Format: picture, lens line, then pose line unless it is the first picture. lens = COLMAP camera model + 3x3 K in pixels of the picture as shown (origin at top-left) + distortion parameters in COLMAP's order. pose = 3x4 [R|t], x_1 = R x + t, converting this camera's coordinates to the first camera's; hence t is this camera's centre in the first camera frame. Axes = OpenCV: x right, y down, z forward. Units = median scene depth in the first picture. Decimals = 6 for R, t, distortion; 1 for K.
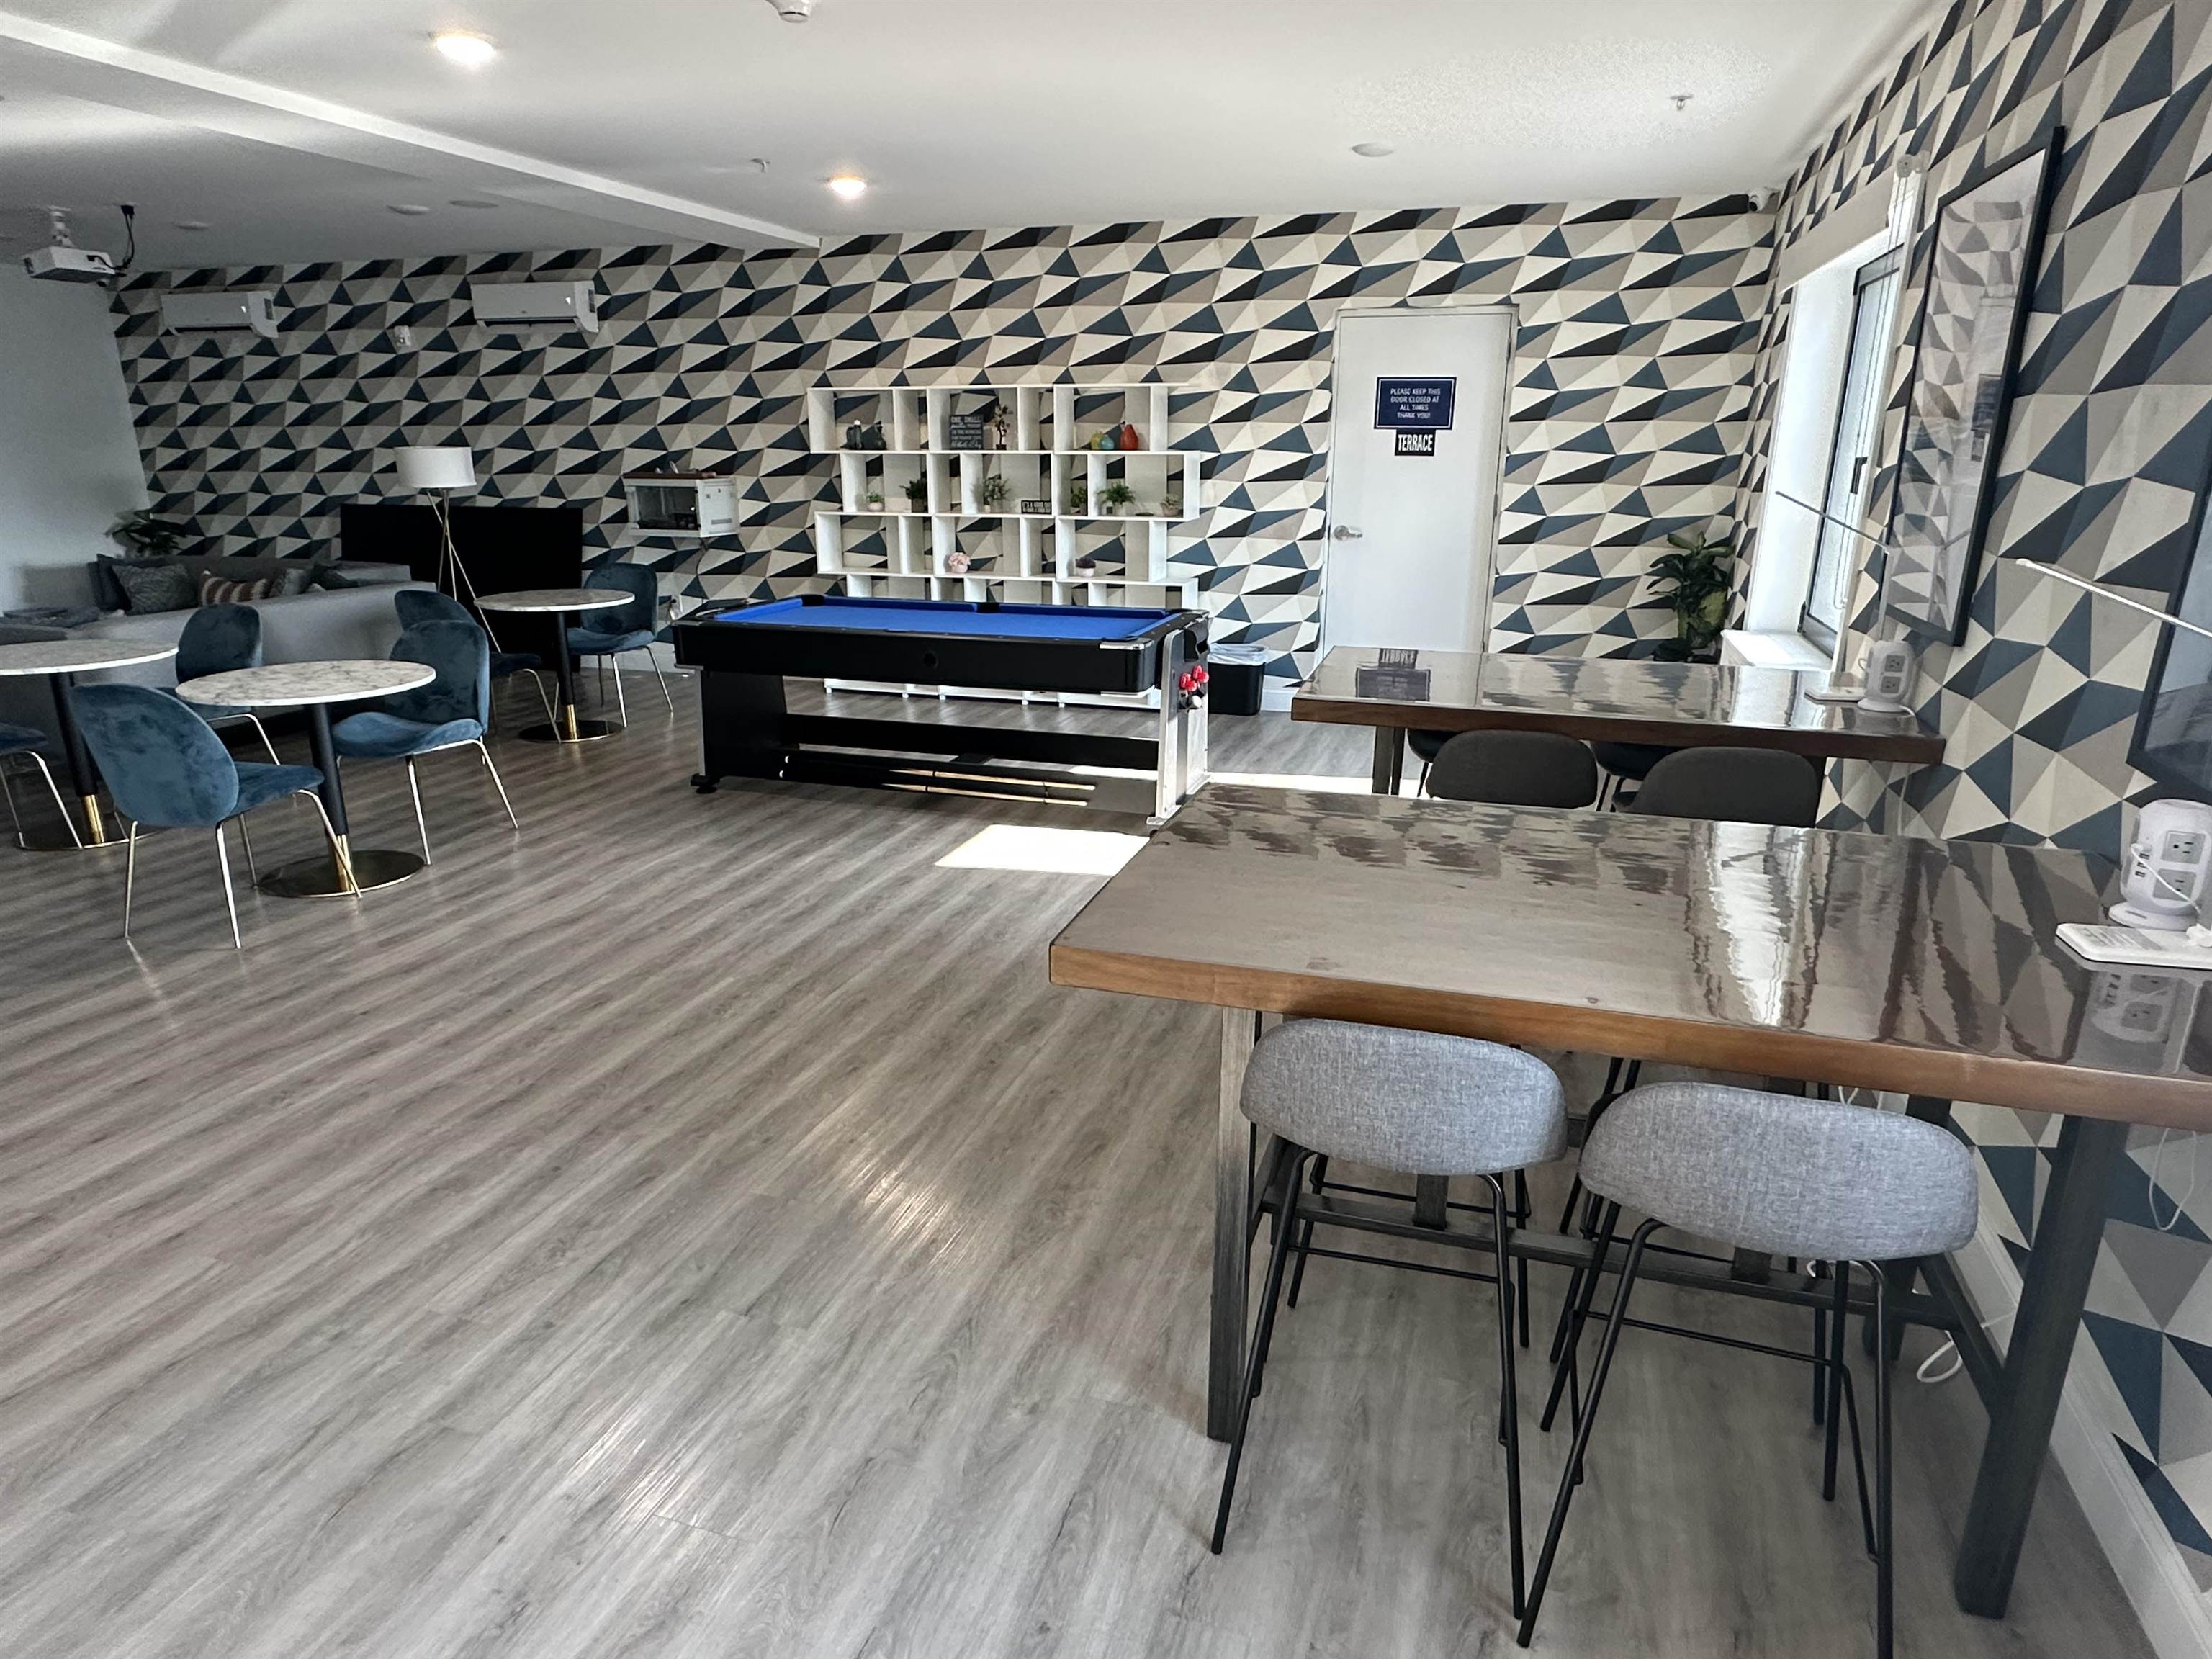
lens RADIAL K [[1303.4, 0, 1100.8], [0, 1303.4, 839.3], [0, 0, 1]] dist [0.005477, -0.008173]
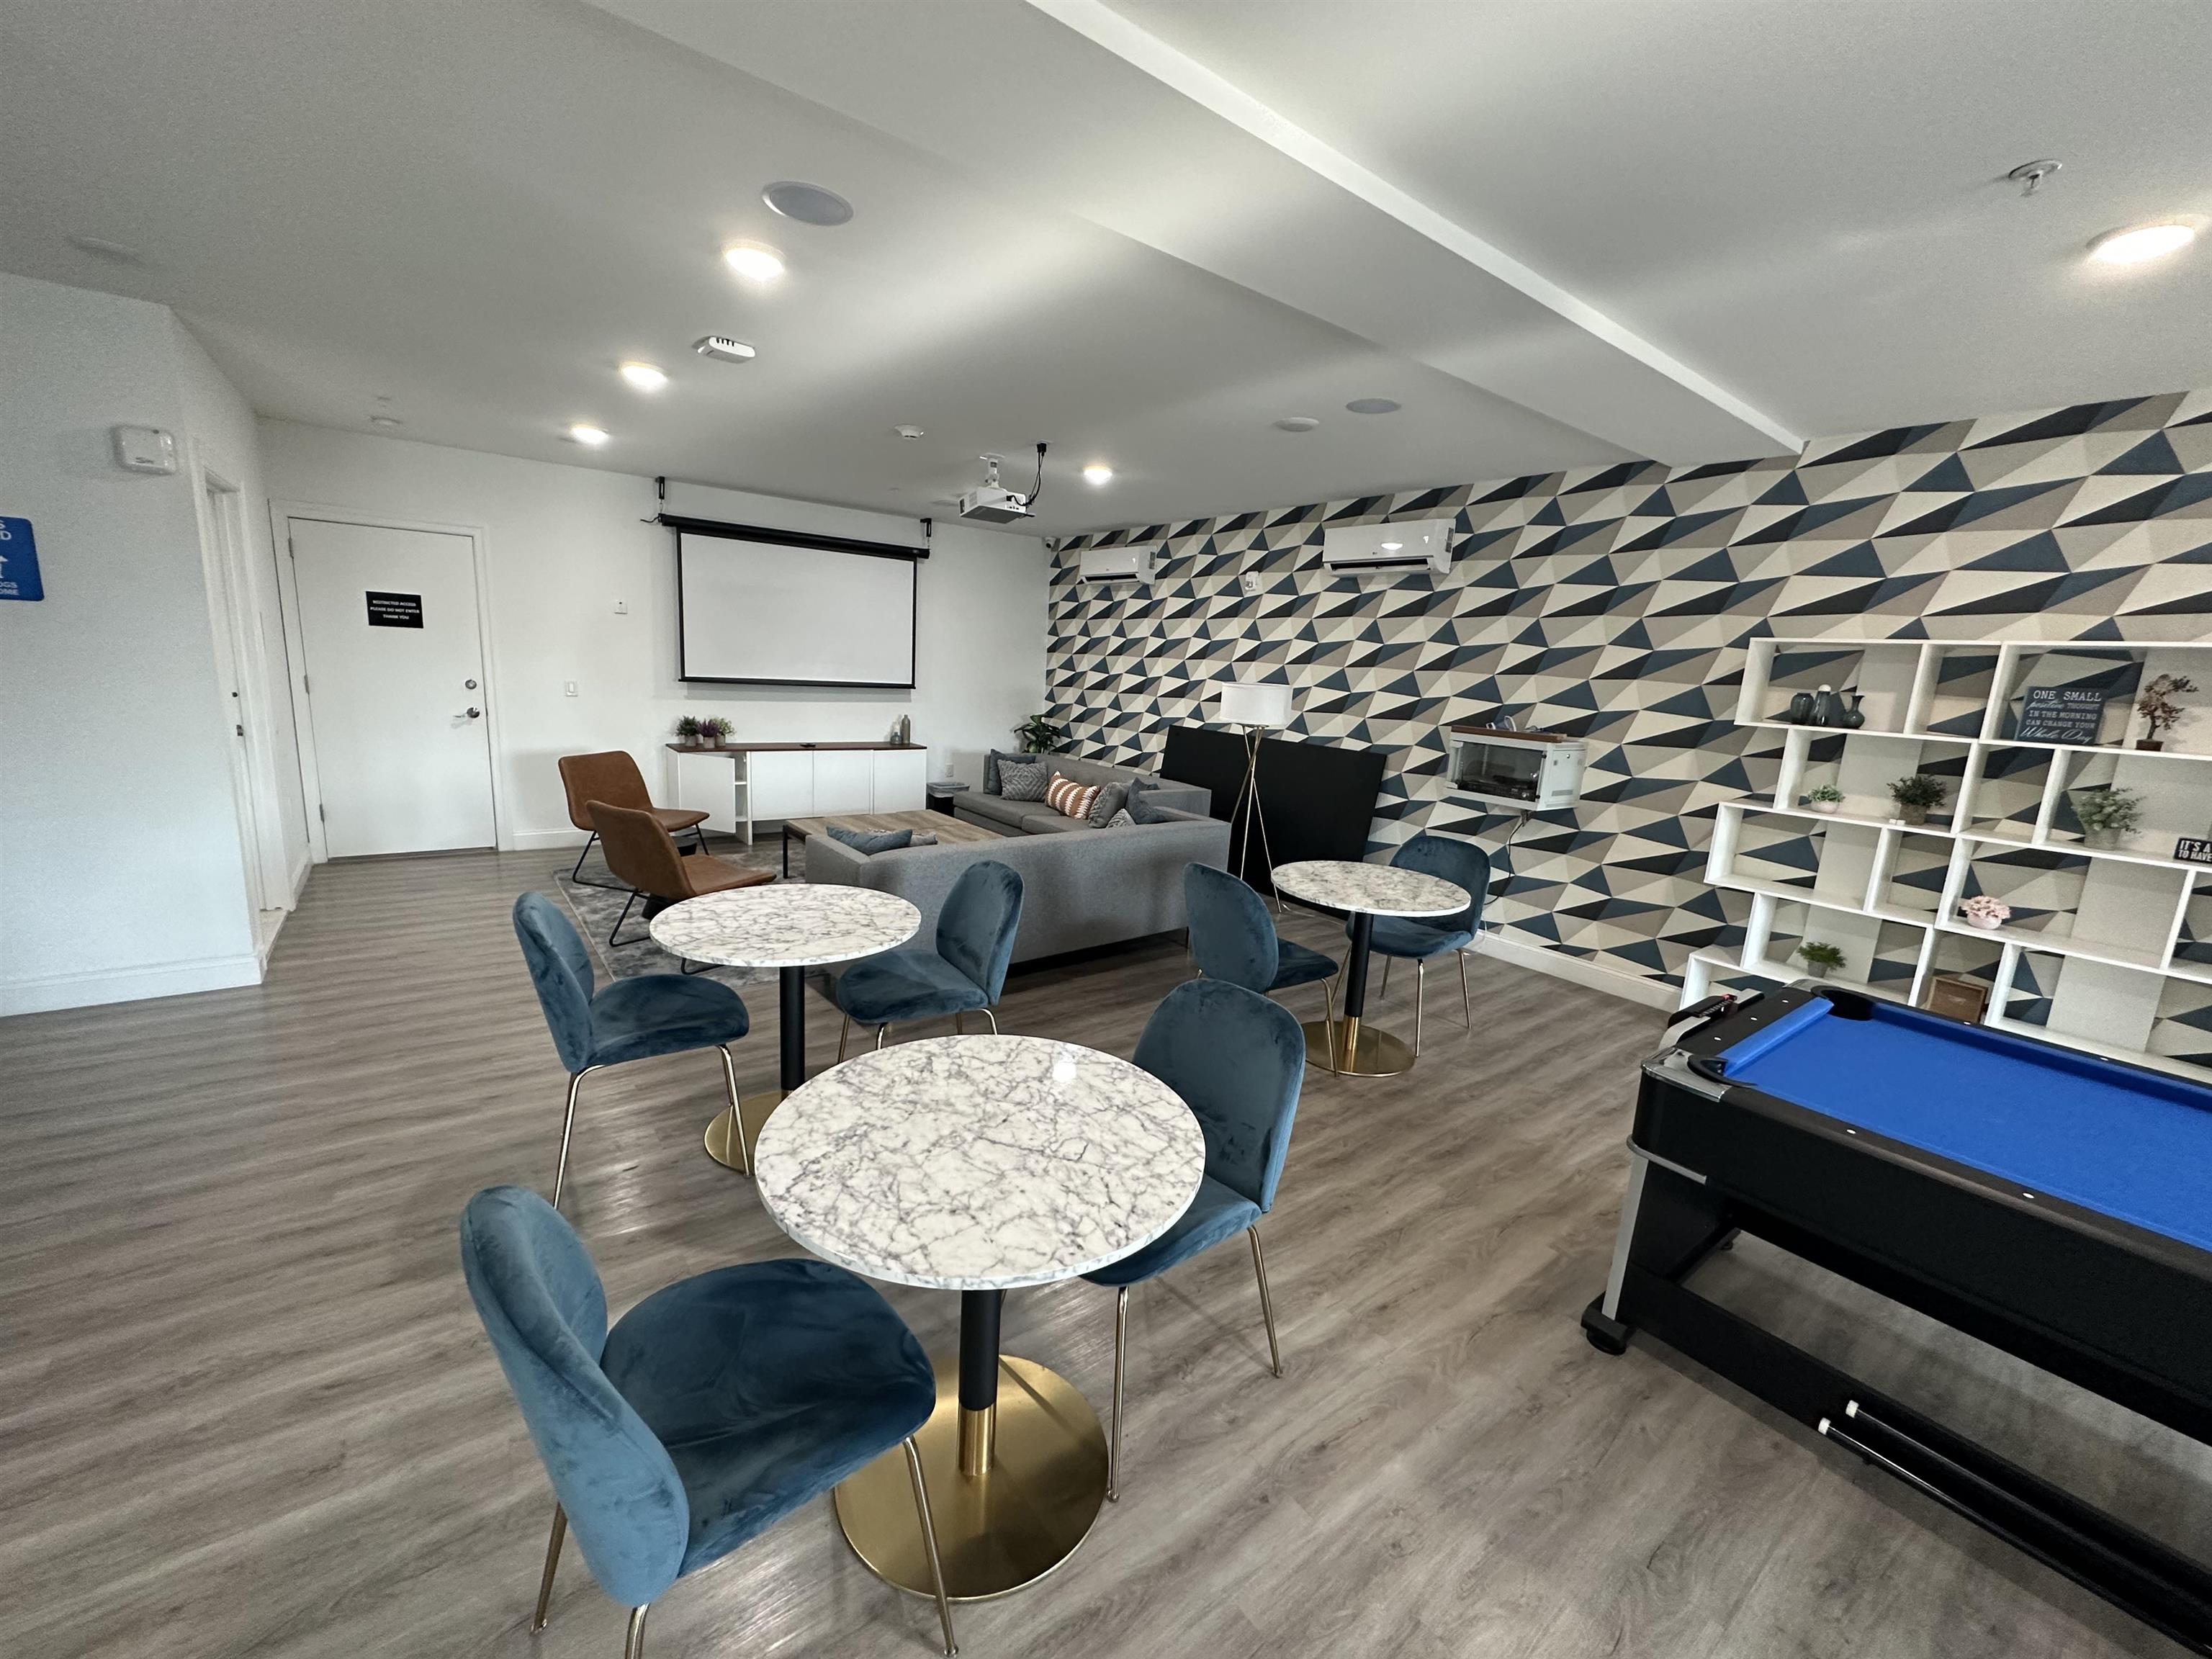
lens RADIAL K [[874.0, 0, 1099.3], [0, 874.0, 824.3], [0, 0, 1]] dist [-0.010291, 0.000930]
pose [[0.814812, 0.150498, -0.559850, -0.233902], [-0.222866, 0.972821, -0.062850, -0.134342], [0.535175, 0.175983, 0.826207, 0.426776]]
